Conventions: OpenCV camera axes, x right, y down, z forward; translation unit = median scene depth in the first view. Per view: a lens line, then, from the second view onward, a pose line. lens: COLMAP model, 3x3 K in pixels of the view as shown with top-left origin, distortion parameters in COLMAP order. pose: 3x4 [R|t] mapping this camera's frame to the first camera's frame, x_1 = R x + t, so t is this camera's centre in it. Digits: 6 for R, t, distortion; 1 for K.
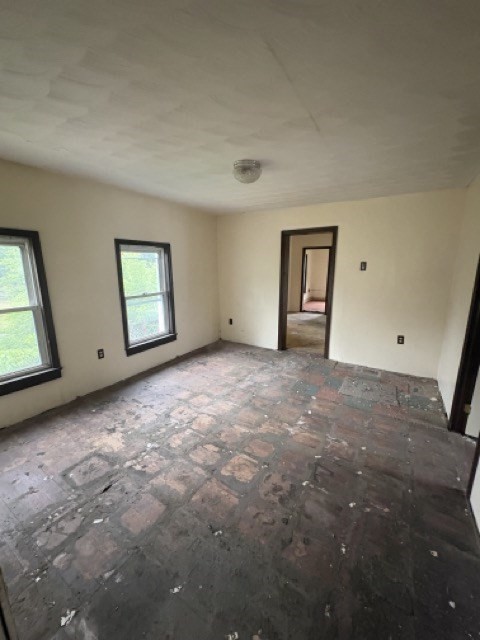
lens RADIAL K [[256.7, 0, 240.0], [0, 256.7, 320.0], [0, 0, 1]] dist [0.000483, 0.000054]
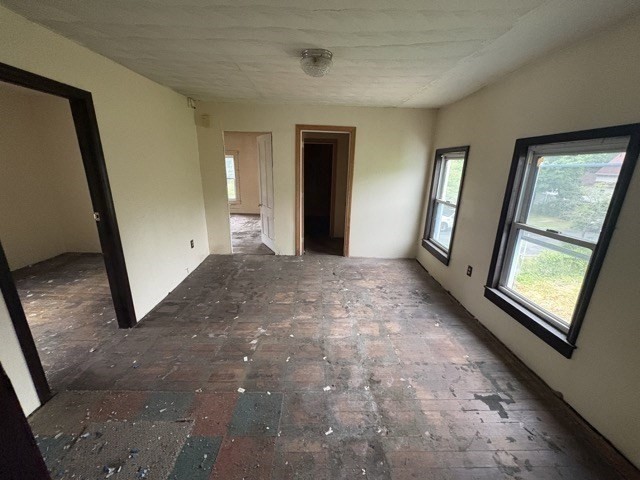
lens RADIAL K [[256.7, 0, 320.0], [0, 256.7, 240.0], [0, 0, 1]] dist [0.000483, 0.000054]
pose [[-0.836160, 0.133641, -0.531956, 0.476956], [-0.137738, 0.887621, 0.439497, -0.366689], [0.530910, 0.440760, -0.723785, 1.616601]]
